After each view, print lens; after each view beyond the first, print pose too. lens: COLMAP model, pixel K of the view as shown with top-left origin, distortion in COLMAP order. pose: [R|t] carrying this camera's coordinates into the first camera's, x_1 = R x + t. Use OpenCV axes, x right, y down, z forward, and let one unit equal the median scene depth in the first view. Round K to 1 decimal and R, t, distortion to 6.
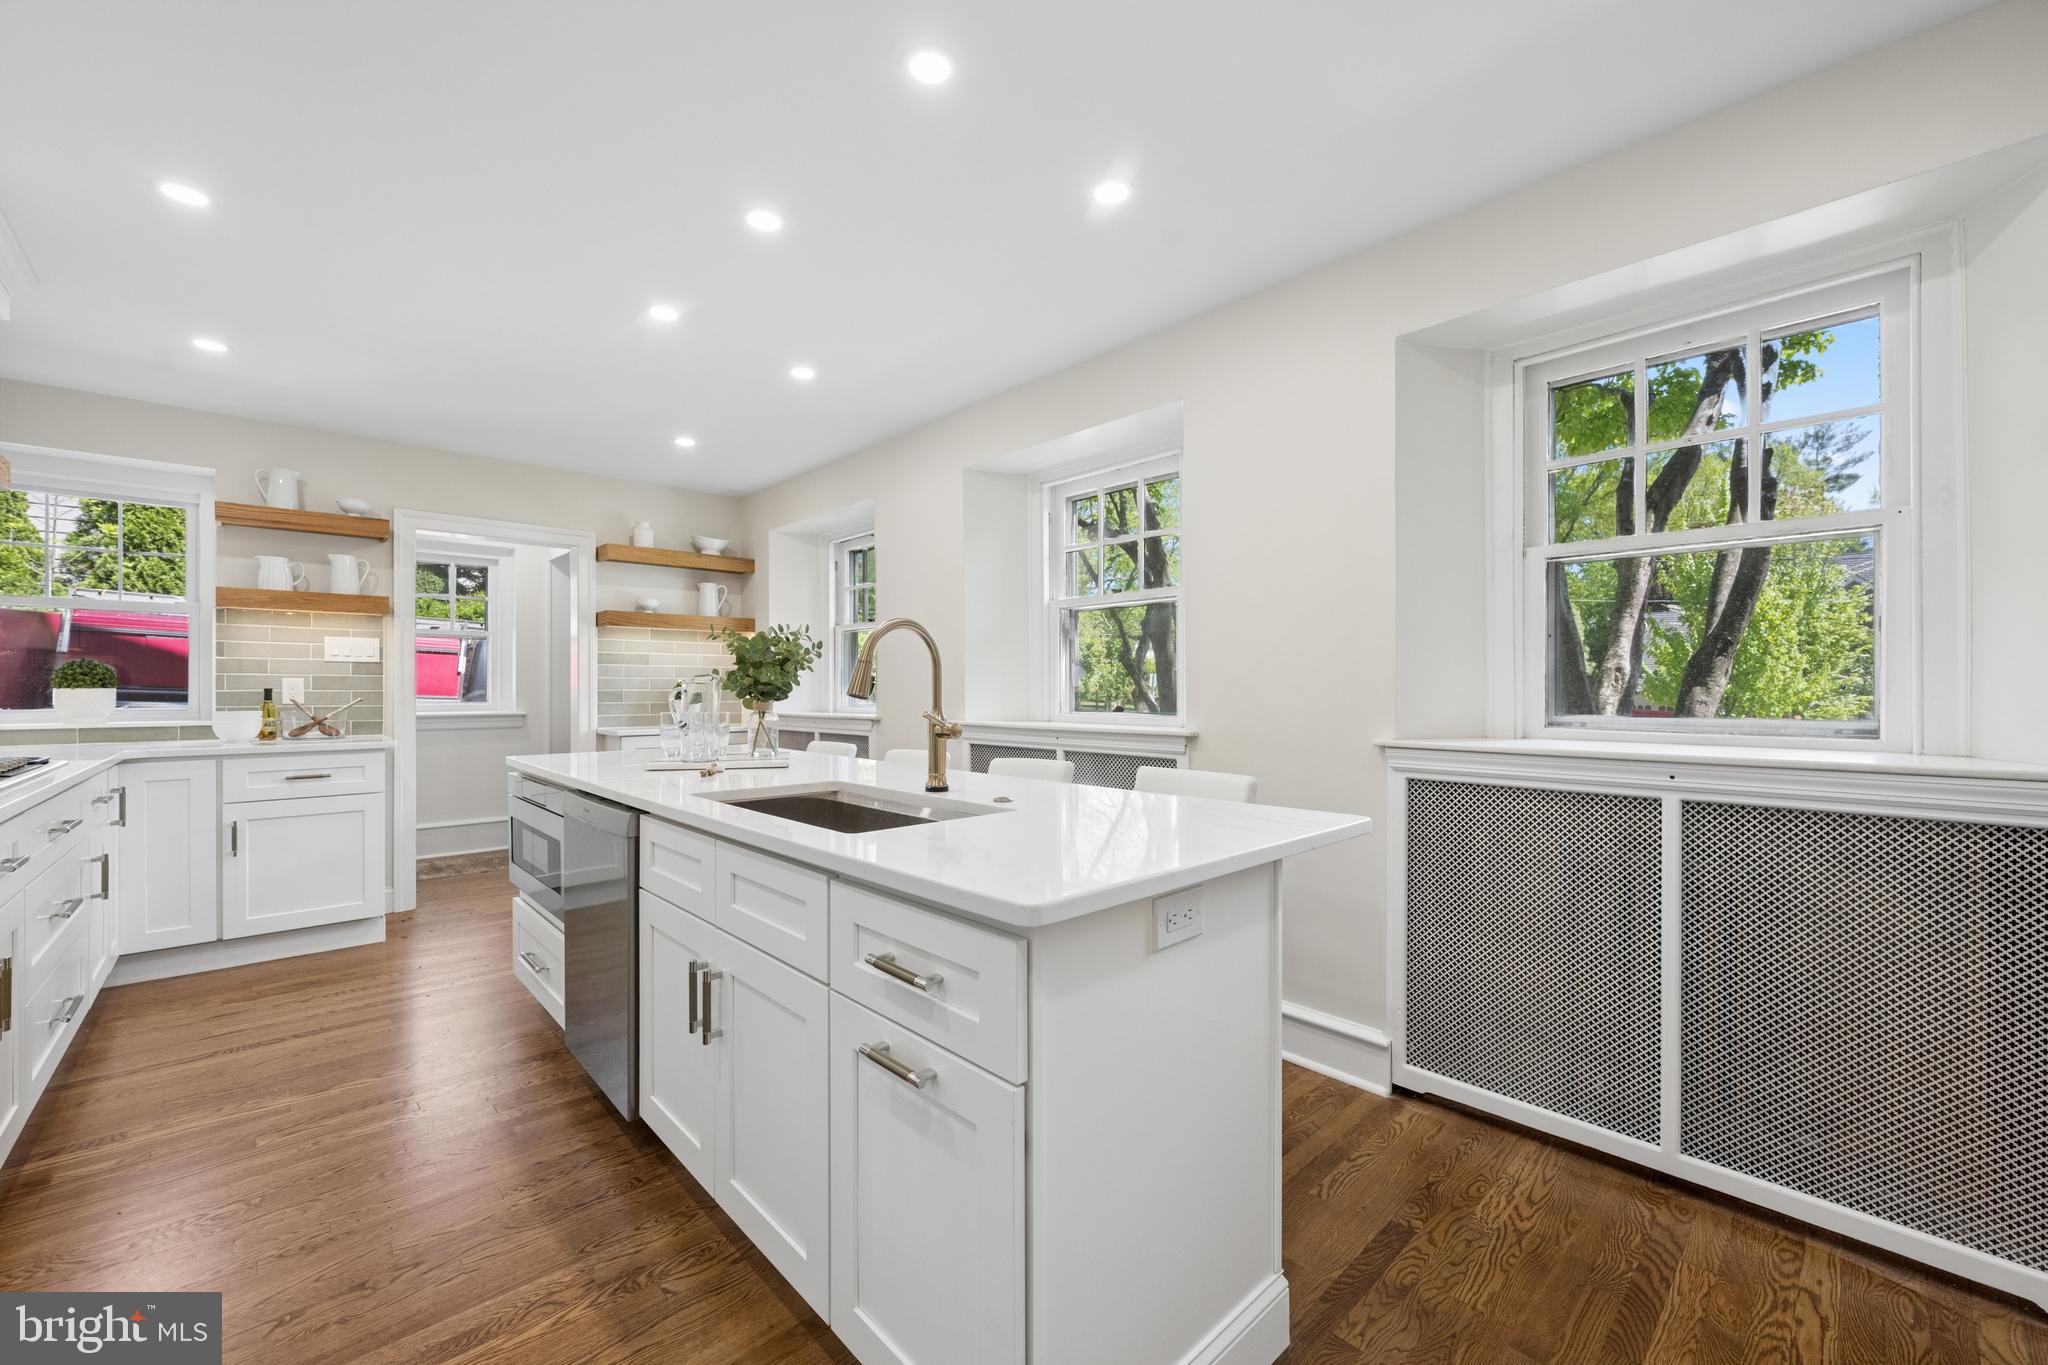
lens RADIAL K [[809.9, 0, 1024.6], [0, 809.9, 685.3], [0, 0, 1]] dist [-0.000972, -0.000011]
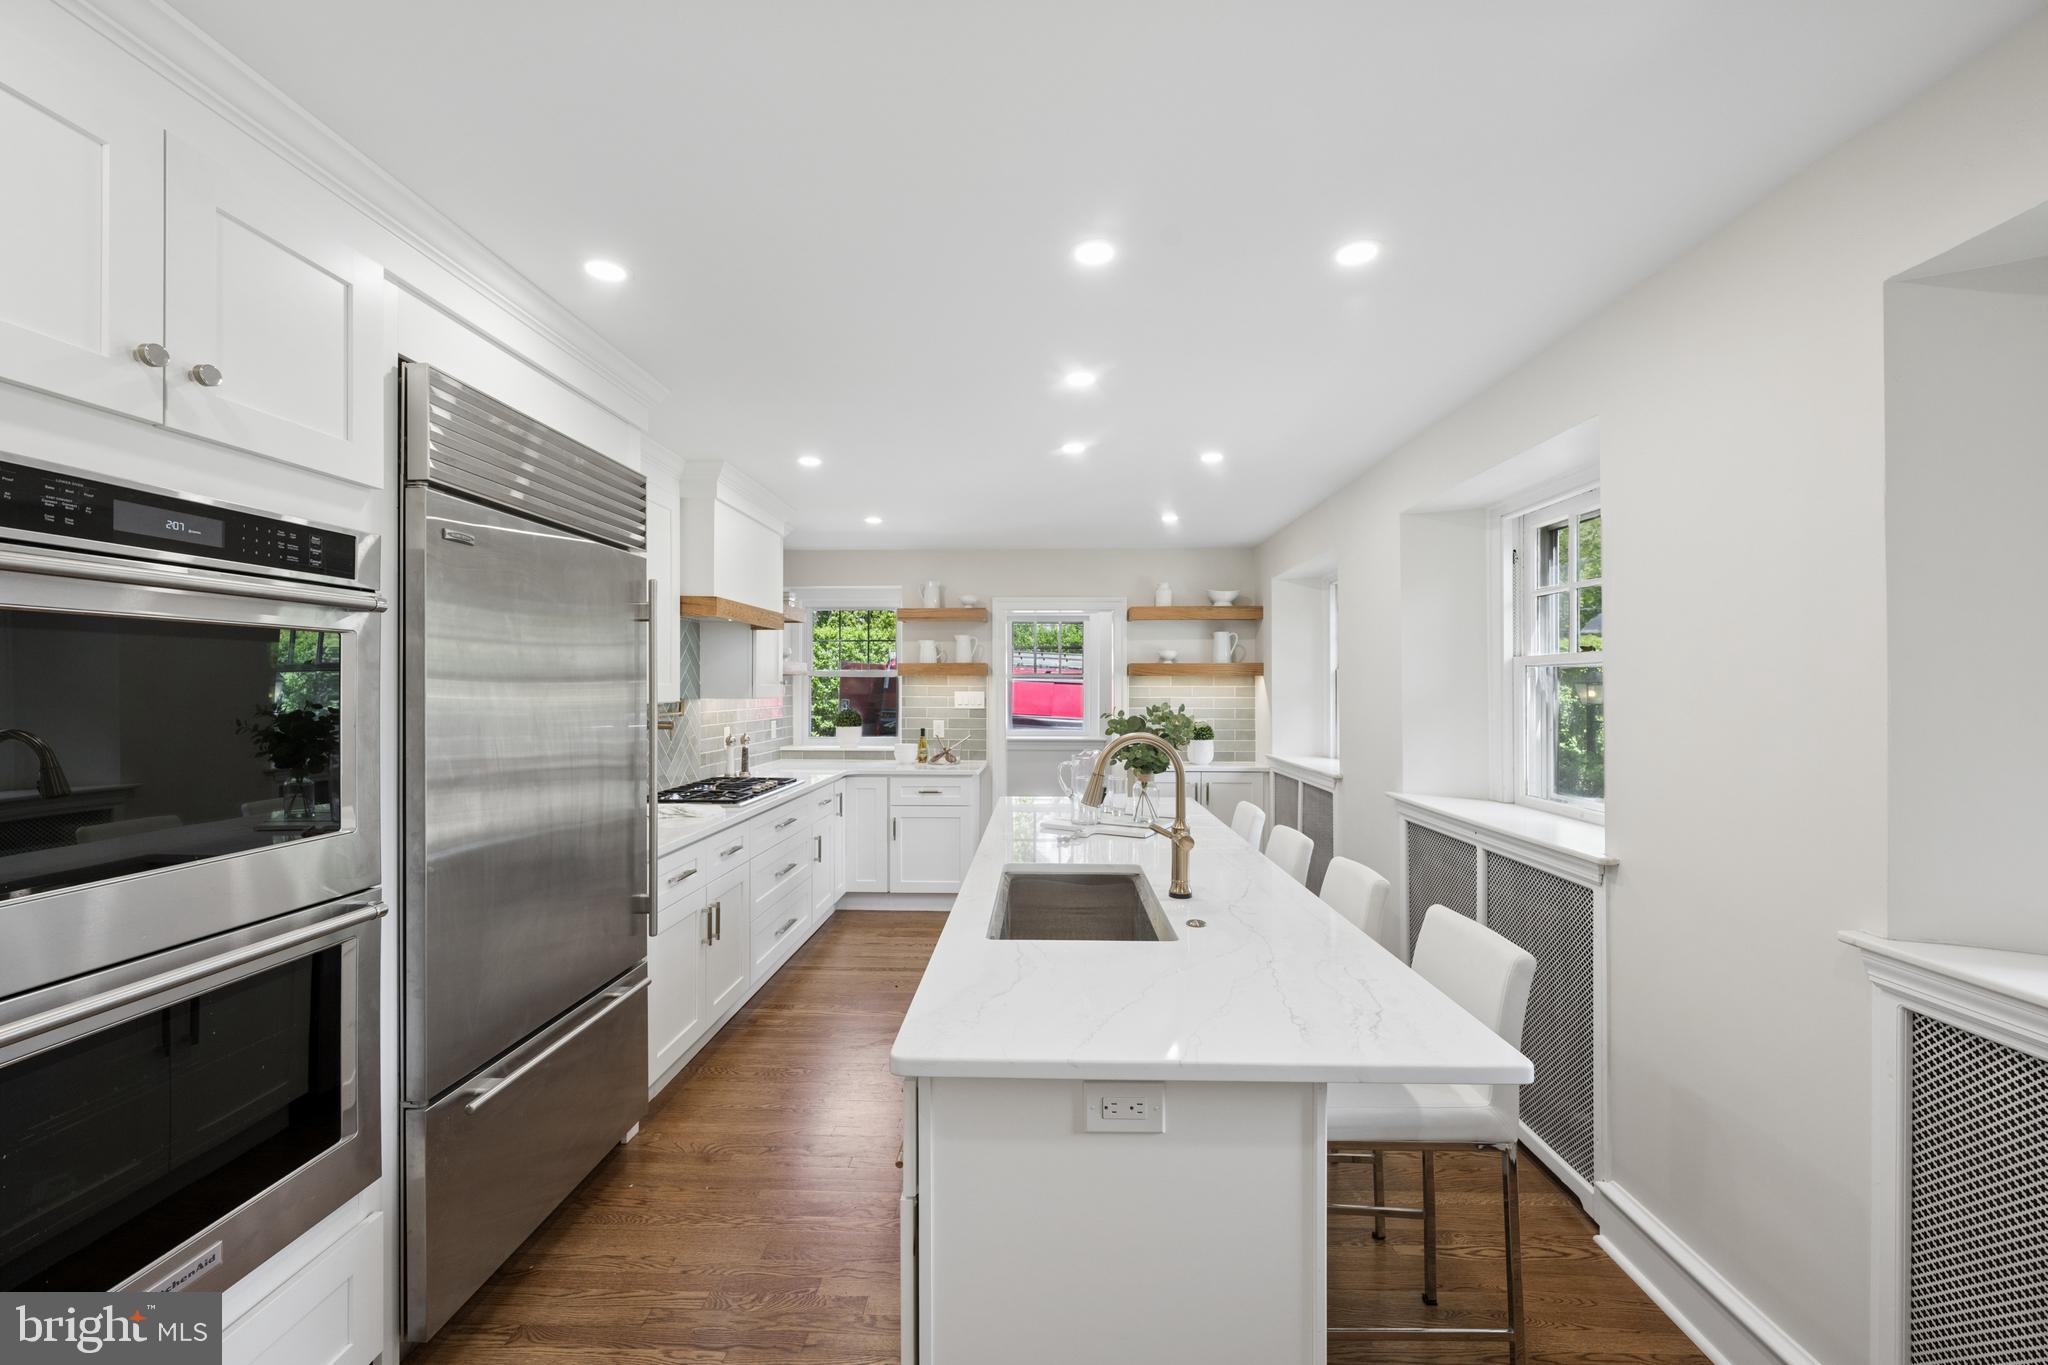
lens RADIAL K [[809.9, 0, 1024.6], [0, 809.9, 685.3], [0, 0, 1]] dist [-0.000972, -0.000011]
pose [[0.706174, 0.000500, -0.708038, 0.263760], [0.000086, 1.000000, 0.000791, -0.076525], [0.708038, -0.000619, 0.706174, 0.067306]]
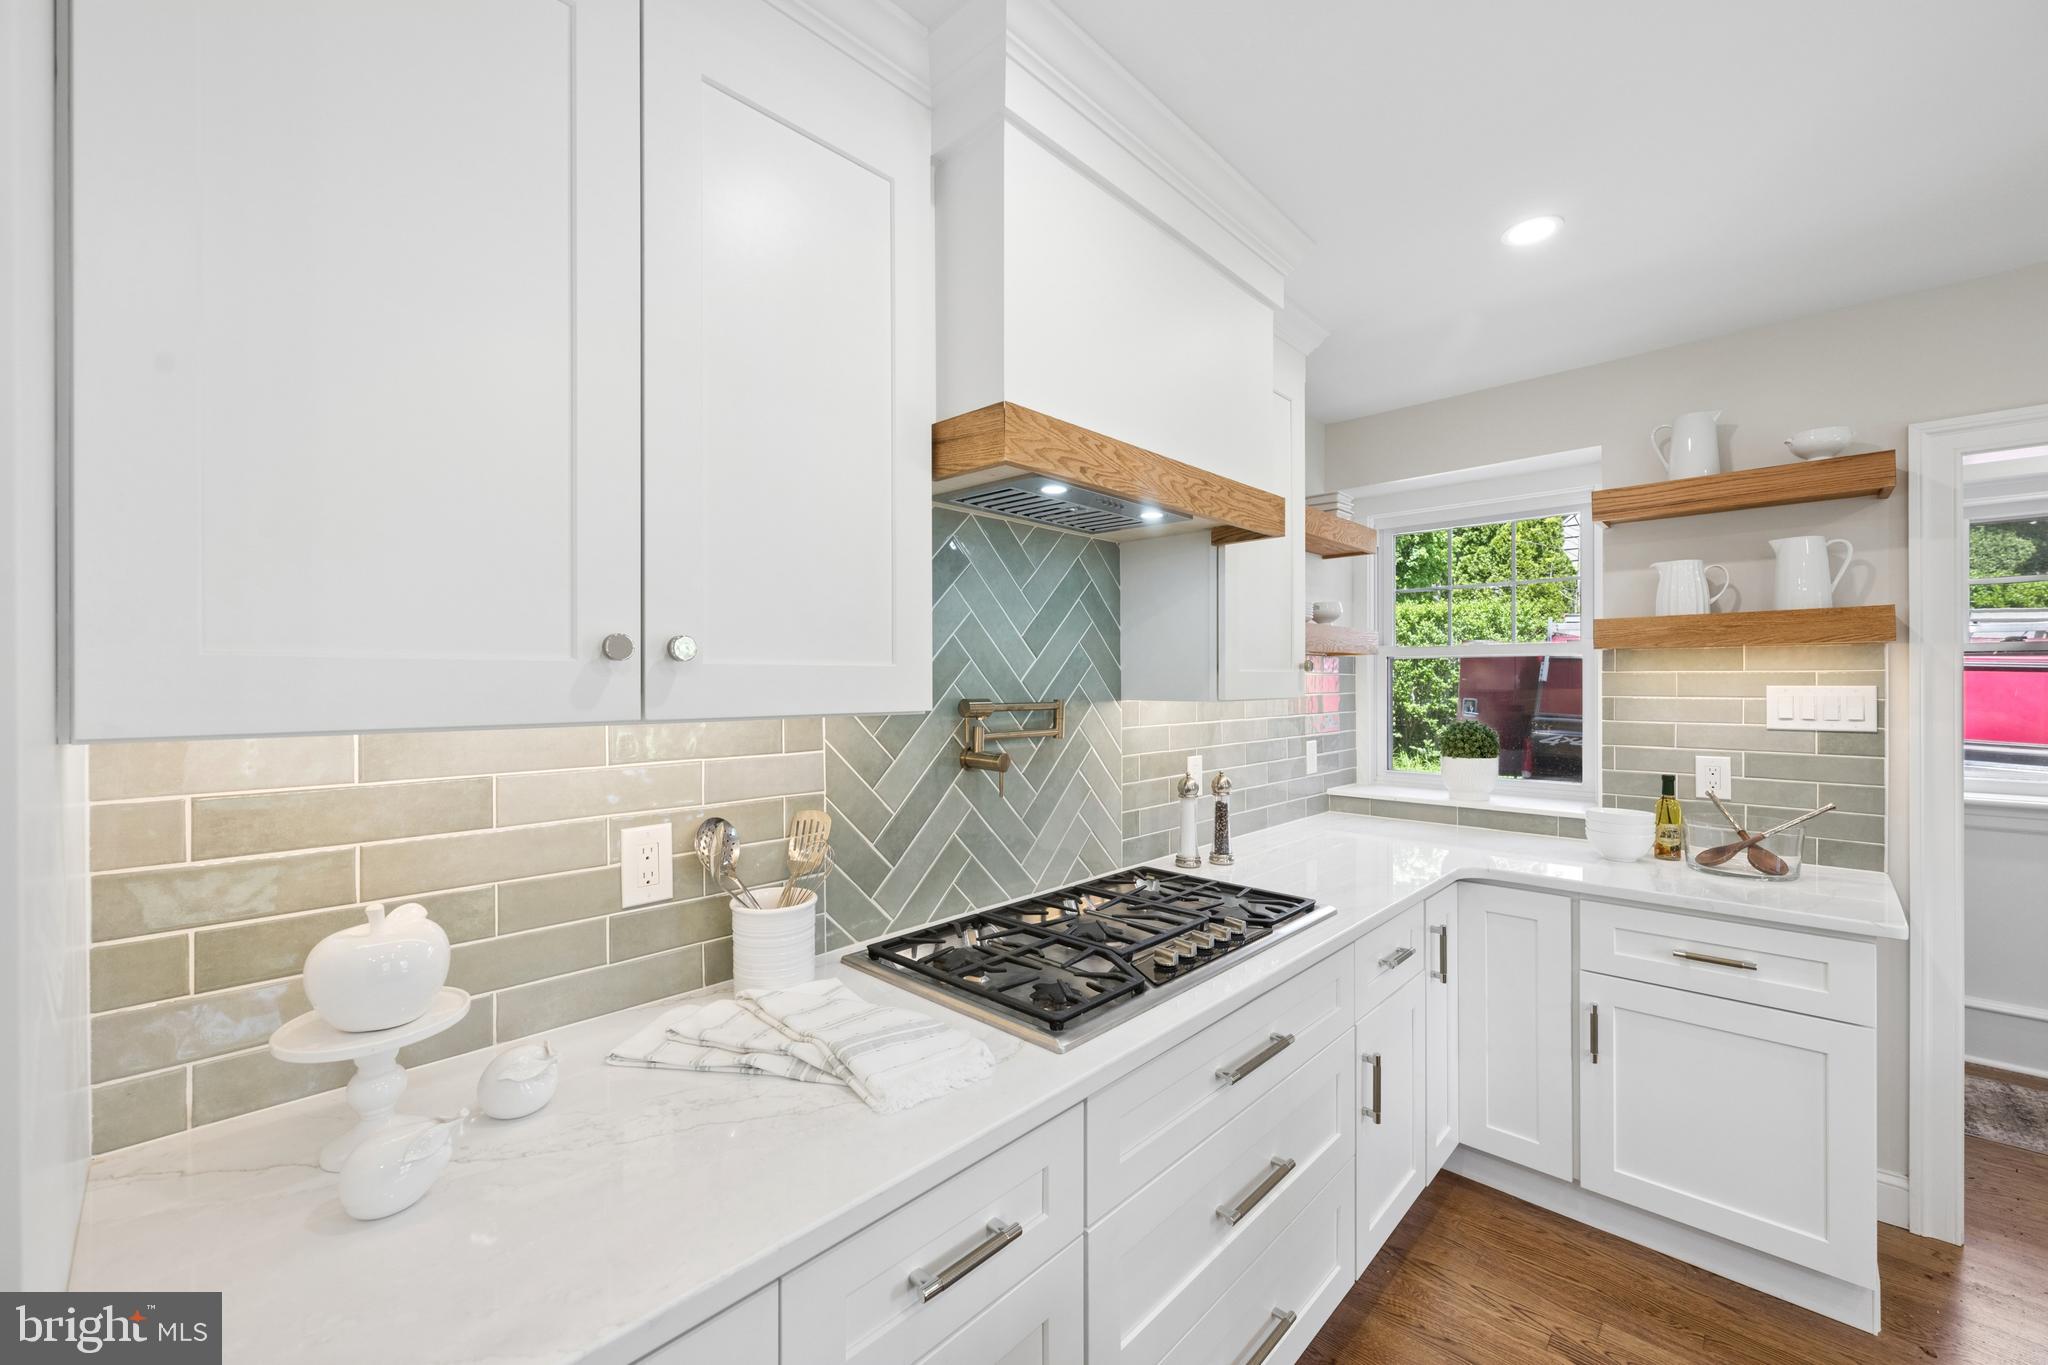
lens RADIAL K [[804.3, 0, 1015.7], [0, 804.3, 685.7], [0, 0, 1]] dist [-0.002734, -0.000299]
pose [[0.044715, 0.003776, -0.998993, -0.338389], [0.006216, 0.999972, 0.004058, -0.069096], [0.998980, -0.006391, 0.044691, 0.466428]]
